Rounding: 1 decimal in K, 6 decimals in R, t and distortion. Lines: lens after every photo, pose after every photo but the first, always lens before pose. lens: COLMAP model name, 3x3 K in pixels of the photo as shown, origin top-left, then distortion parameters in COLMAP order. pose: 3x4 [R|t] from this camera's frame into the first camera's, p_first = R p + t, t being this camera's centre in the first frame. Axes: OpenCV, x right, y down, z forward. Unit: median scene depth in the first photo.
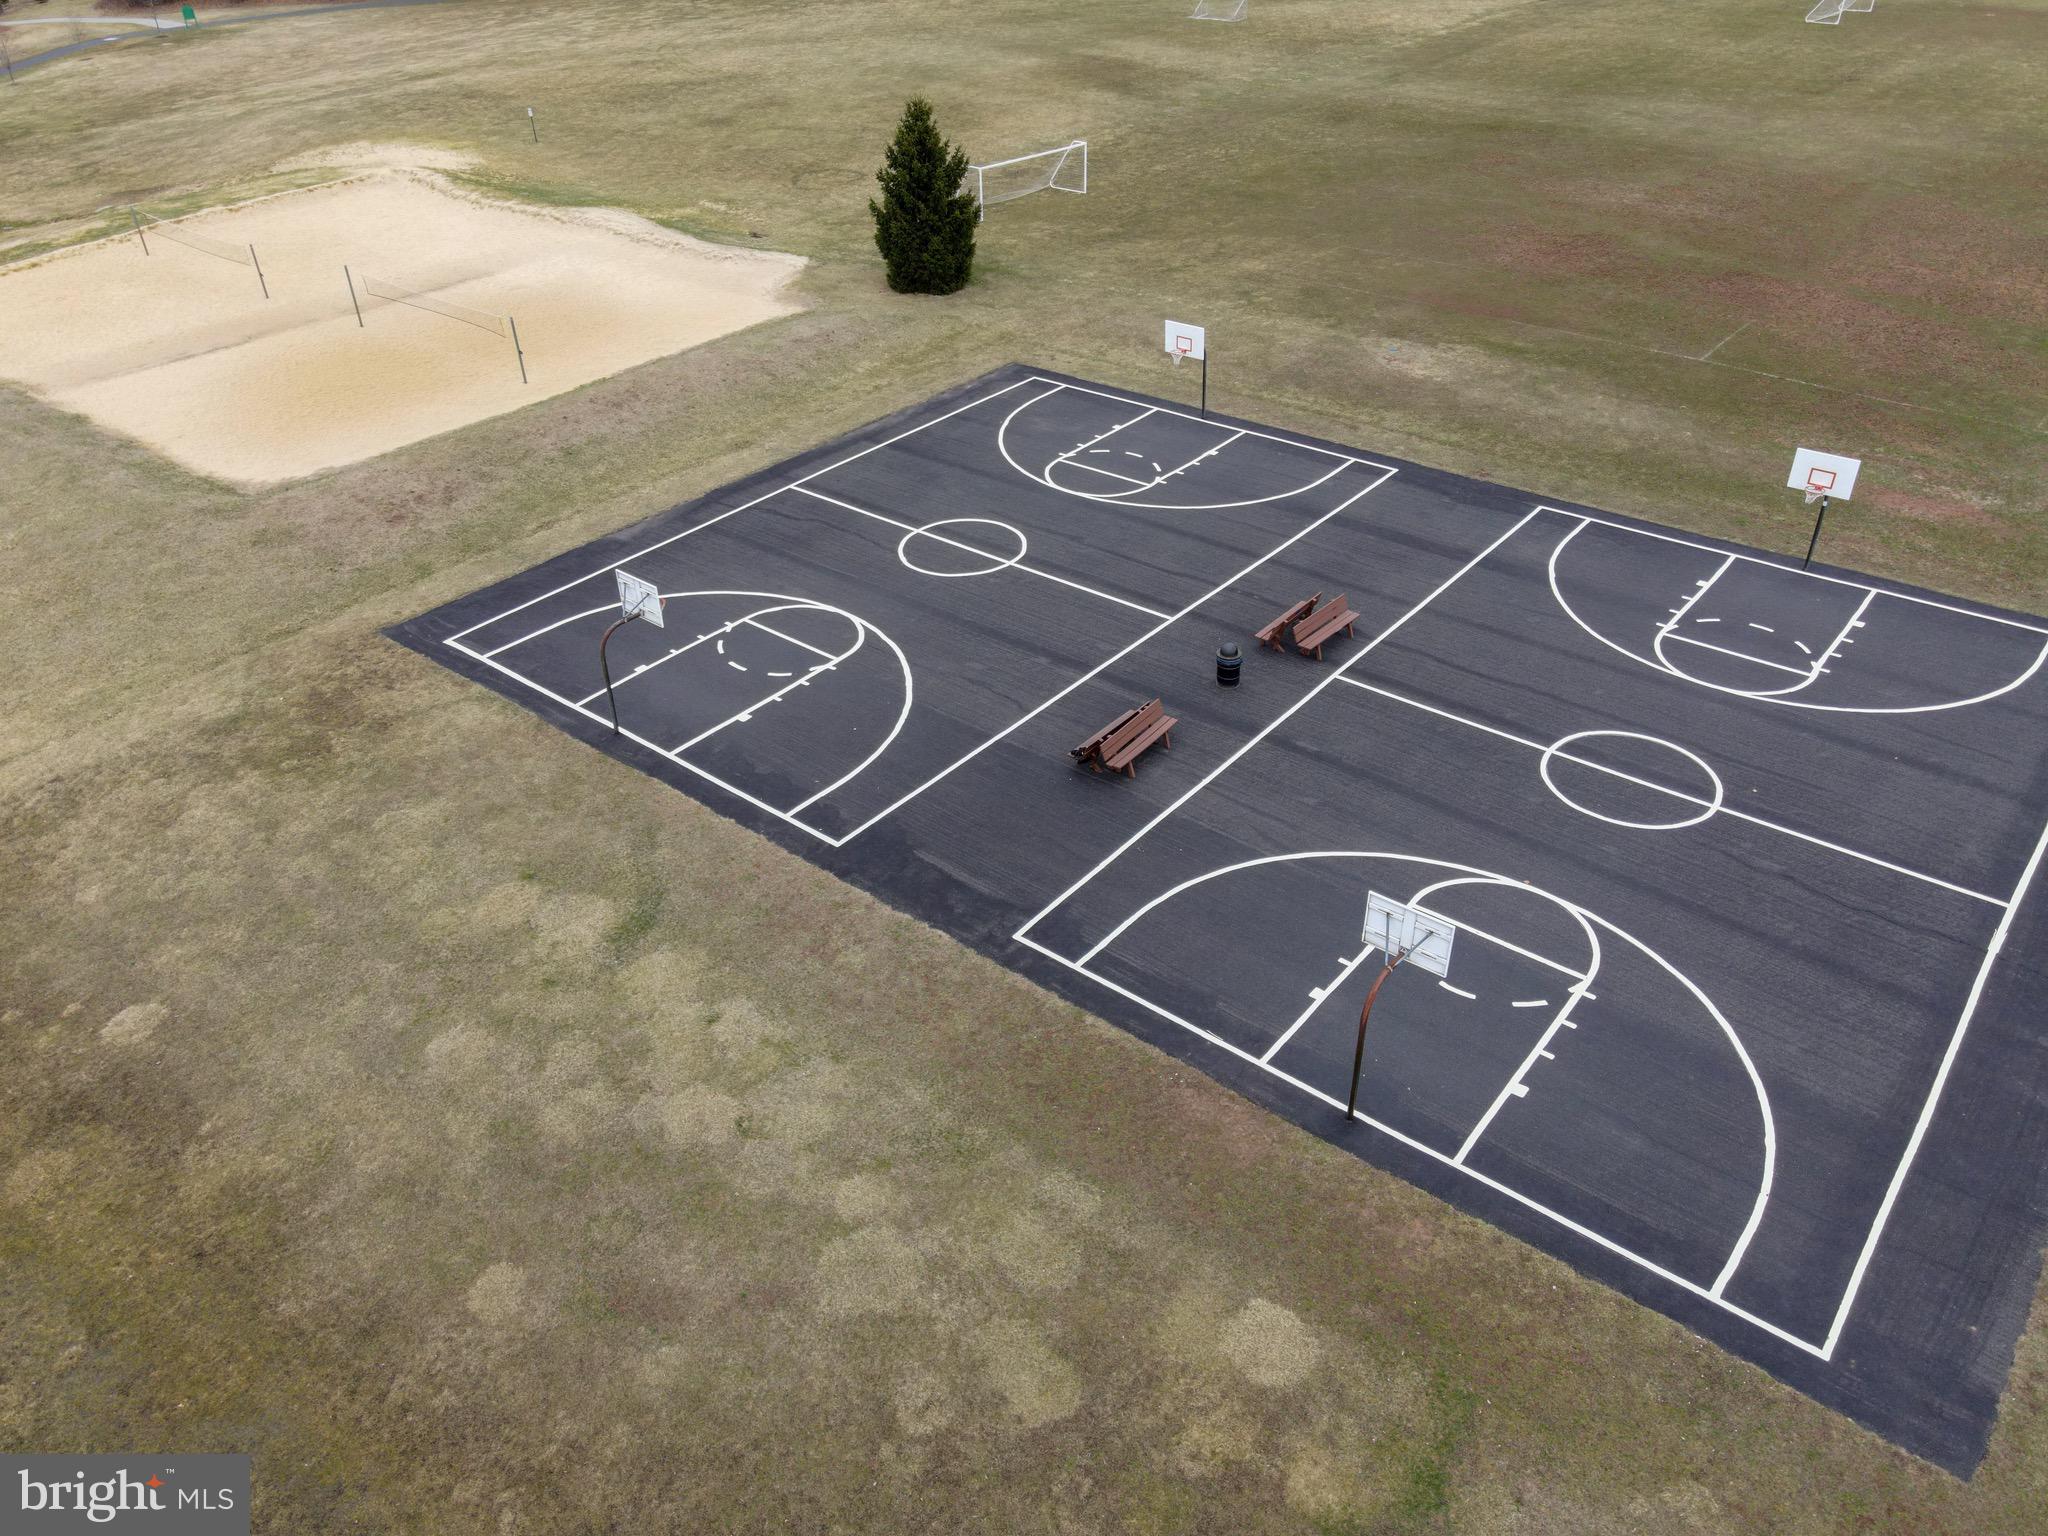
lens RADIAL K [[1446.9, 0, 1033.5], [0, 1446.9, 830.0], [0, 0, 1]] dist [0.010200, 0.028229]
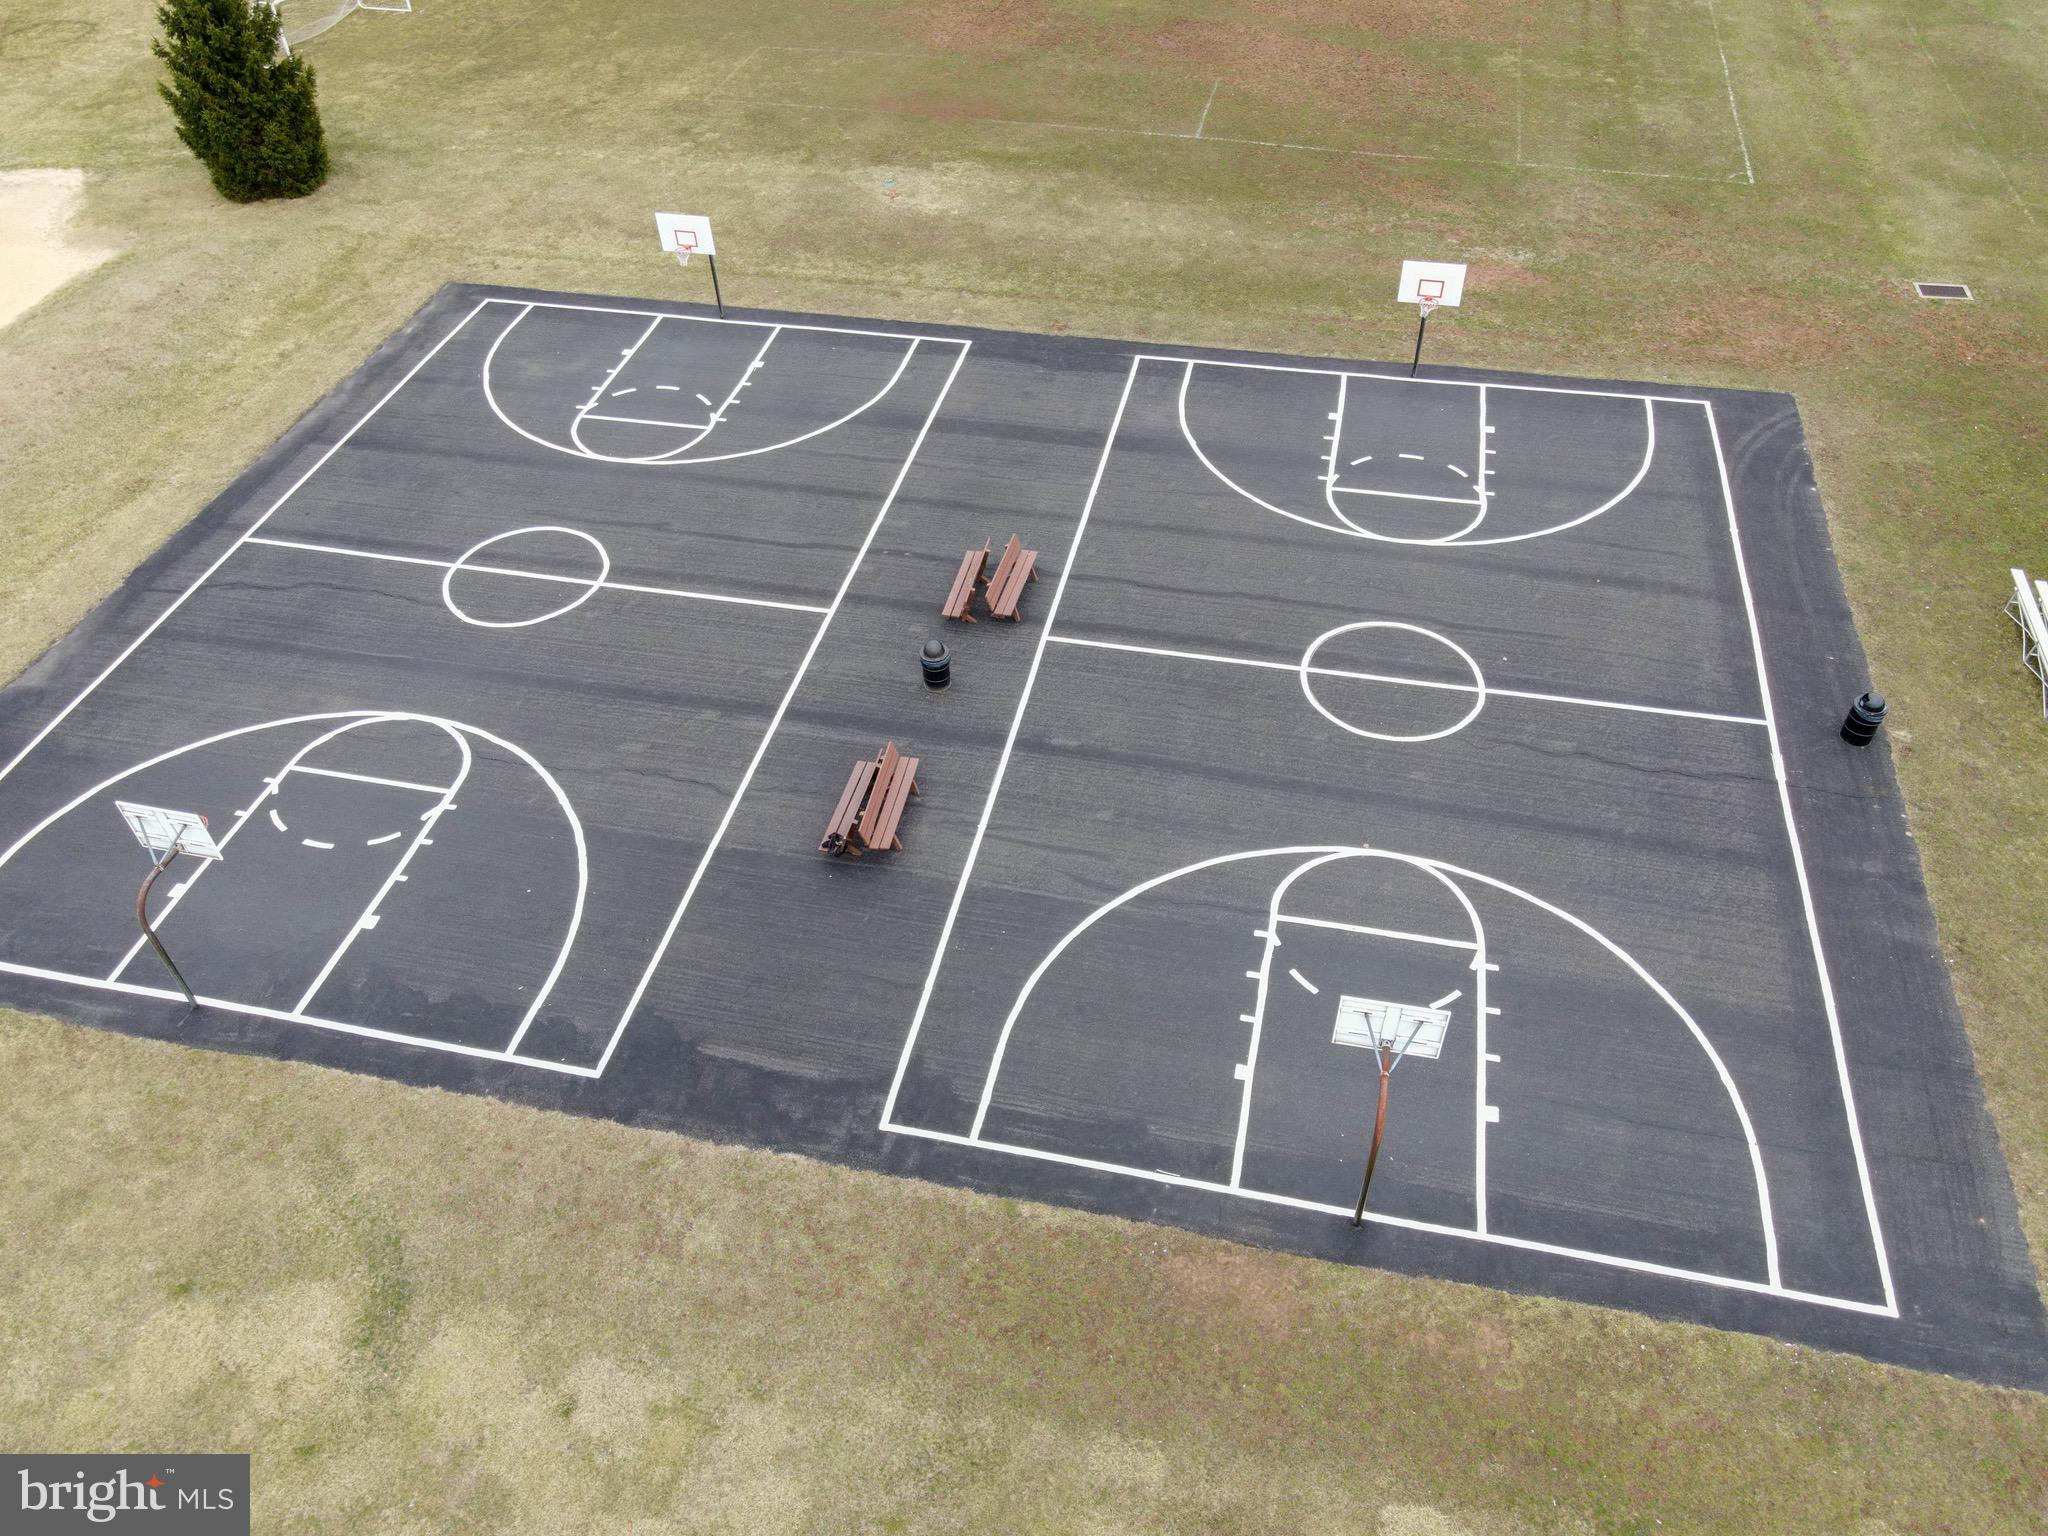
lens RADIAL K [[1446.9, 0, 1033.5], [0, 1446.9, 830.0], [0, 0, 1]] dist [0.010200, 0.028229]
pose [[0.896582, -0.319145, 0.307063, -0.095771], [0.267874, 0.942917, 0.197865, -0.159191], [-0.352683, -0.095148, 0.930893, 0.165767]]
